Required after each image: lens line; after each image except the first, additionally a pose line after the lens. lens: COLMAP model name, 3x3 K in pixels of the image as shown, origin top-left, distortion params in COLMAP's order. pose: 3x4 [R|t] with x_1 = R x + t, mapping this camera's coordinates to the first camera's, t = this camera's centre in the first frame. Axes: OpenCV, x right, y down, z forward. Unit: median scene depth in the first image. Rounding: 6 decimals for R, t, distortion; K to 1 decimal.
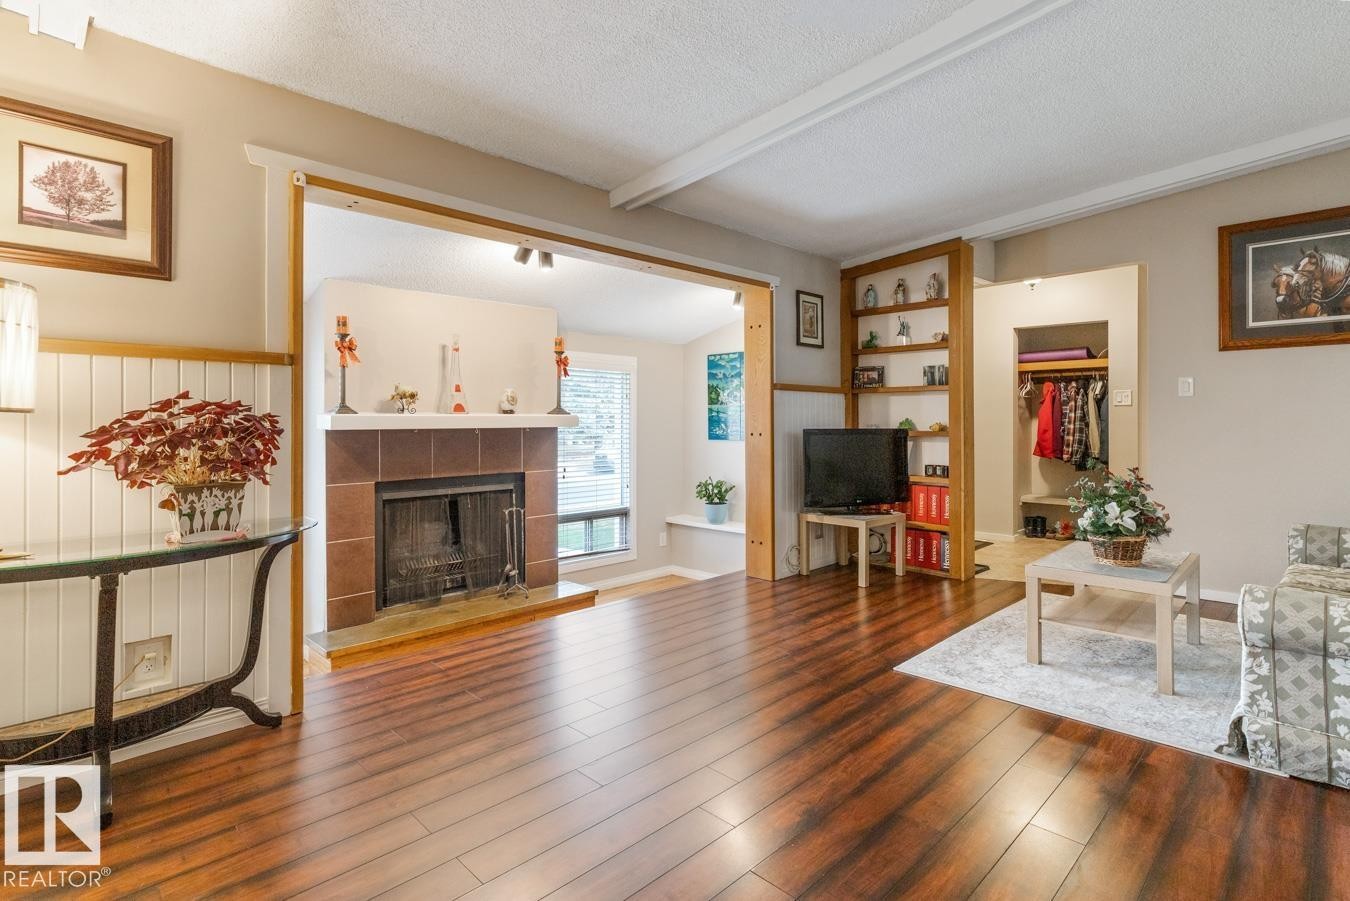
lens RADIAL K [[653.2, 0, 636.1], [0, 653.2, 419.8], [0, 0, 1]] dist [0.006303, -0.000927]
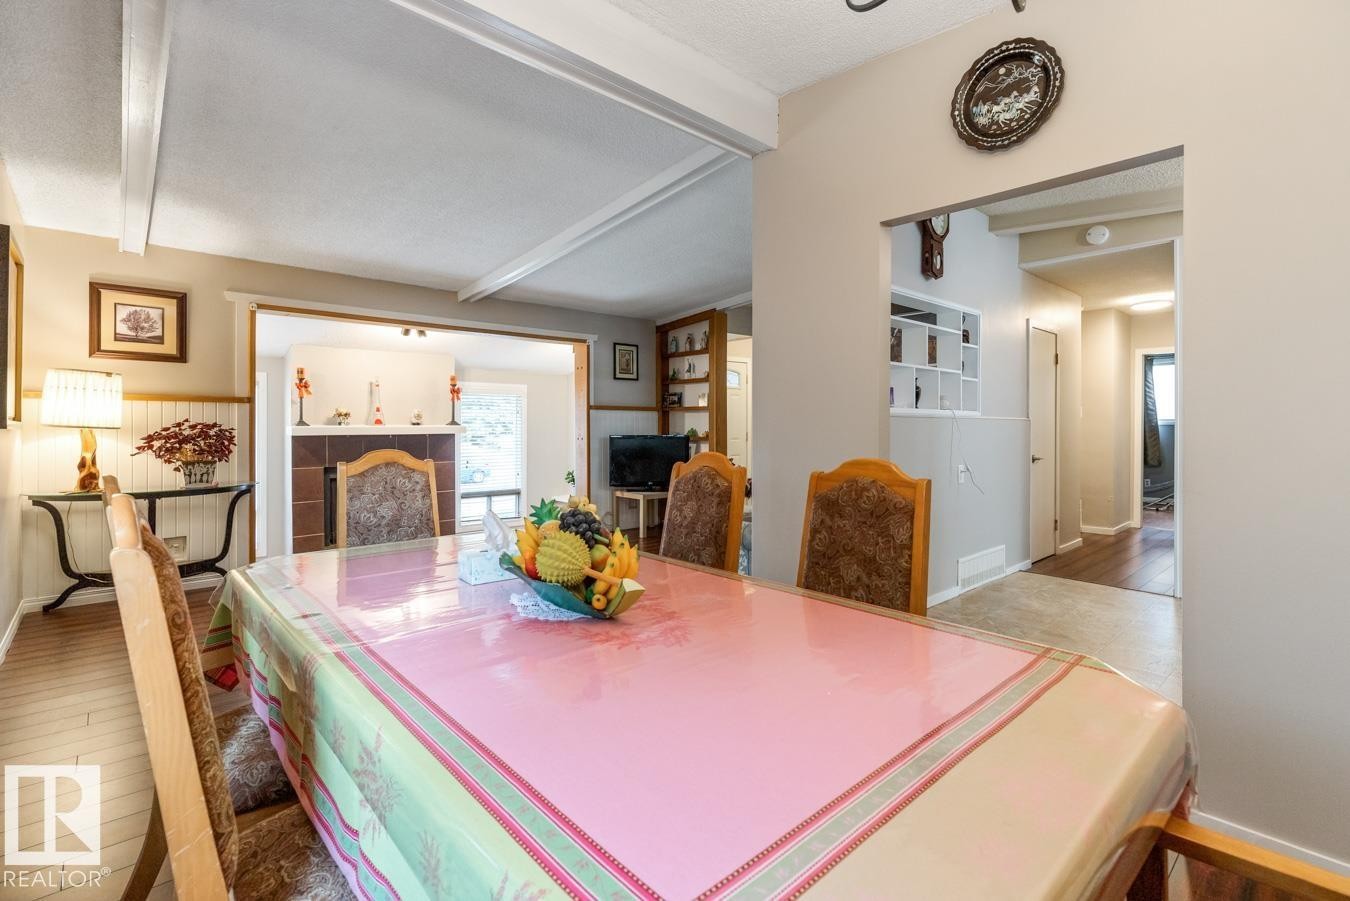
lens RADIAL K [[628.1, 0, 659.6], [0, 628.1, 428.4], [0, 0, 1]] dist [0.004354, 0.000009]
pose [[0.998933, 0.001708, -0.046145, 0.541336], [-0.001372, 0.999972, 0.007317, -0.015889], [0.046156, -0.007245, 0.998908, -0.565720]]
